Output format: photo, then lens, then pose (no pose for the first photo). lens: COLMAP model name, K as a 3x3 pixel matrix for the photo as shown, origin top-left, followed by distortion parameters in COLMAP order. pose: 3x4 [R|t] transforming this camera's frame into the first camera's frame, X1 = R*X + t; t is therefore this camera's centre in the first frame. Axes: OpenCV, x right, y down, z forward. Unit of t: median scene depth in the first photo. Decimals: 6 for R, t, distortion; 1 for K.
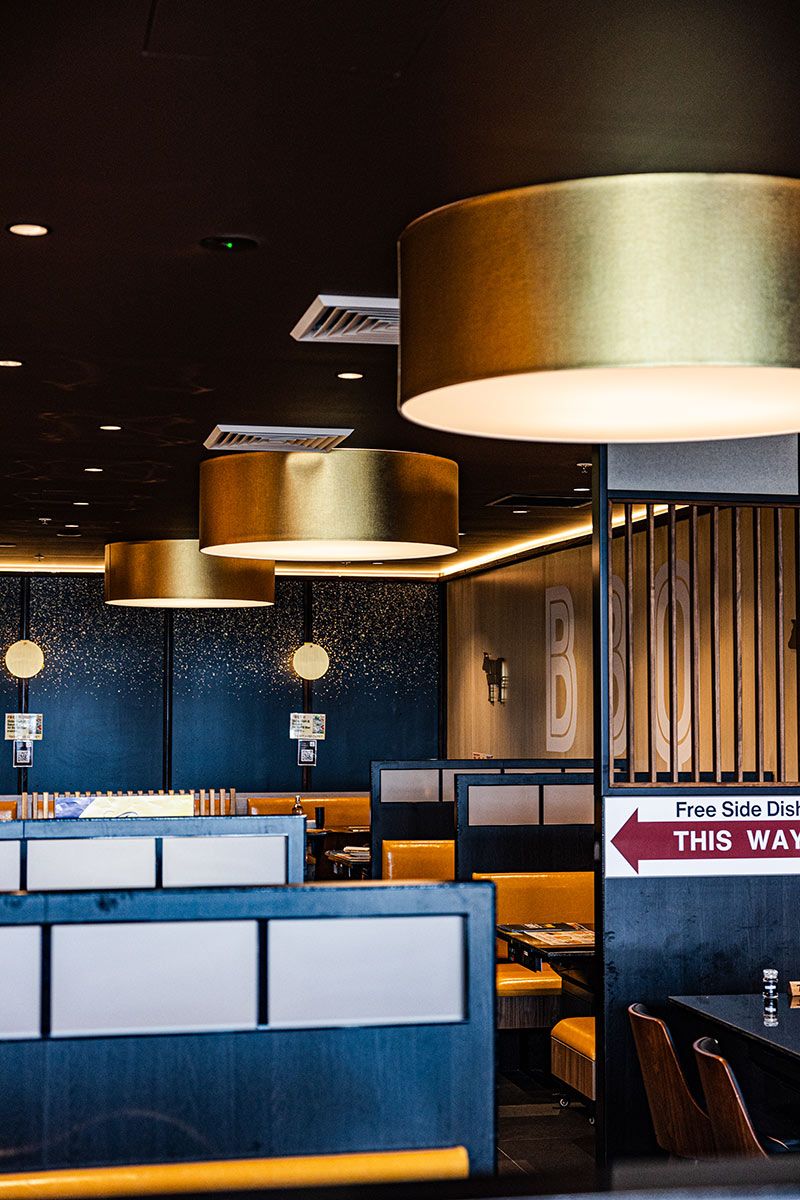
lens RADIAL K [[1827.6, 0, 400.0], [0, 1827.6, 600.0], [0, 0, 1]] dist [0.023143, -0.030947]
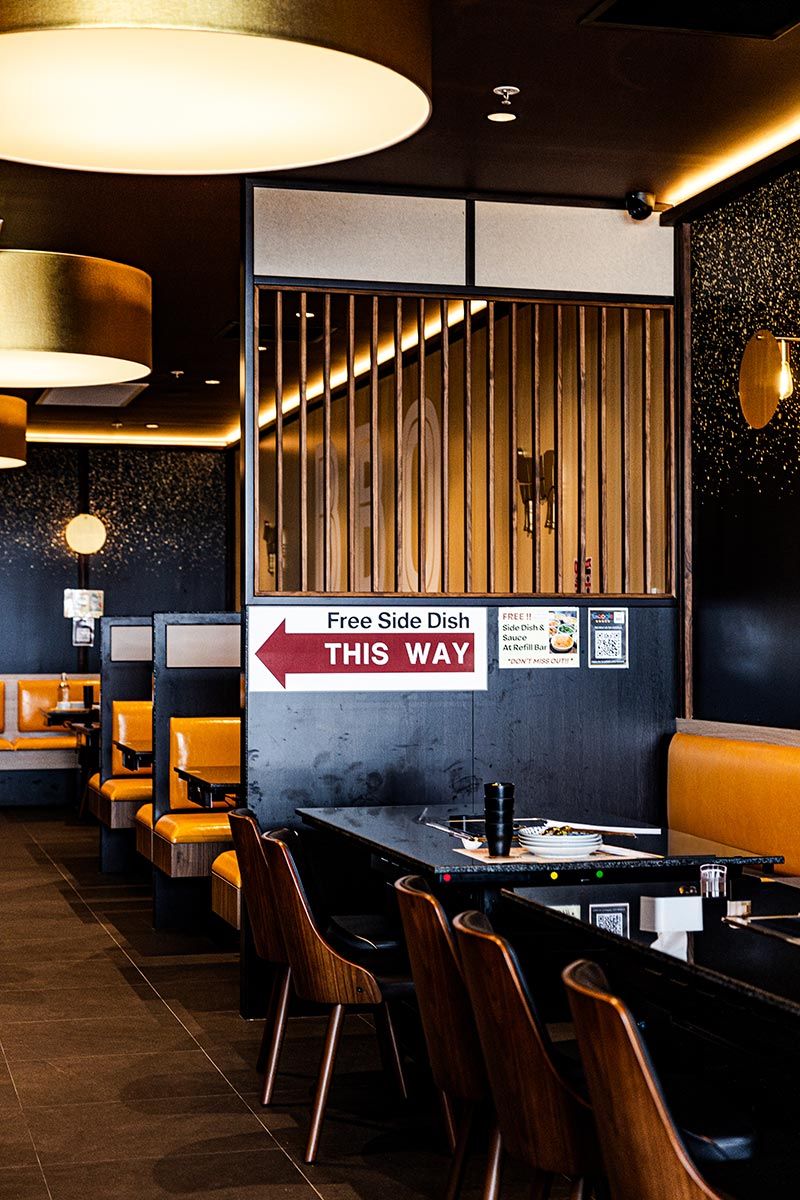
lens RADIAL K [[1923.6, 0, 400.0], [0, 1923.6, 600.0], [0, 0, 1]] dist [0.027264, -0.022639]
pose [[0.998510, -0.002262, 0.054514, 0.132712], [0.000069, 0.999192, 0.040201, 0.064018], [-0.054560, -0.040137, 0.997703, 0.019724]]
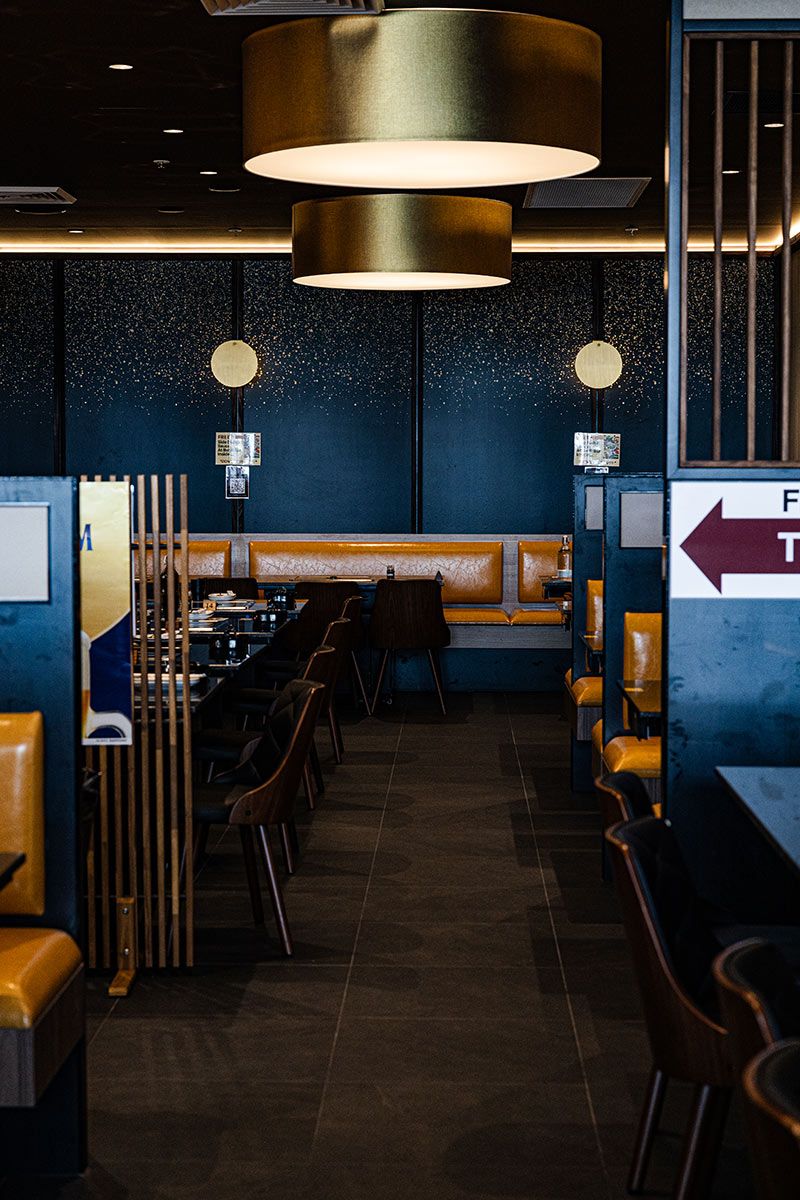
lens RADIAL K [[2186.5, 0, 400.0], [0, 2186.5, 600.0], [0, 0, 1]] dist [0.026902, -0.145916]
pose [[0.971907, 0.014269, -0.234932, 0.201249], [0.013530, 0.993123, 0.116290, 0.054650], [0.234976, -0.116202, 0.965030, 0.183650]]
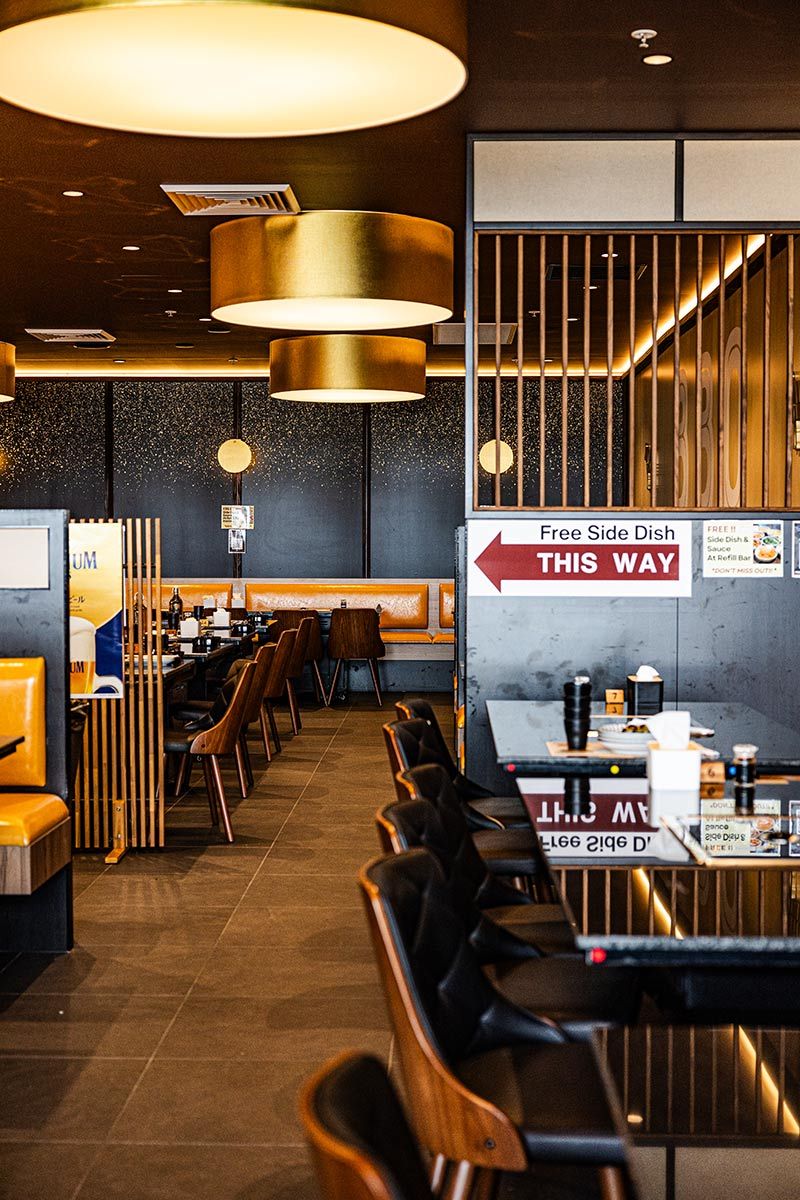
lens RADIAL K [[1683.8, 0, 400.0], [0, 1683.8, 600.0], [0, 0, 1]] dist [-0.005426, 0.054265]
pose [[0.972199, 0.007938, -0.234023, 0.293066], [0.013253, 0.995958, 0.088838, 0.066225], [0.233783, -0.089469, 0.968164, 0.056586]]
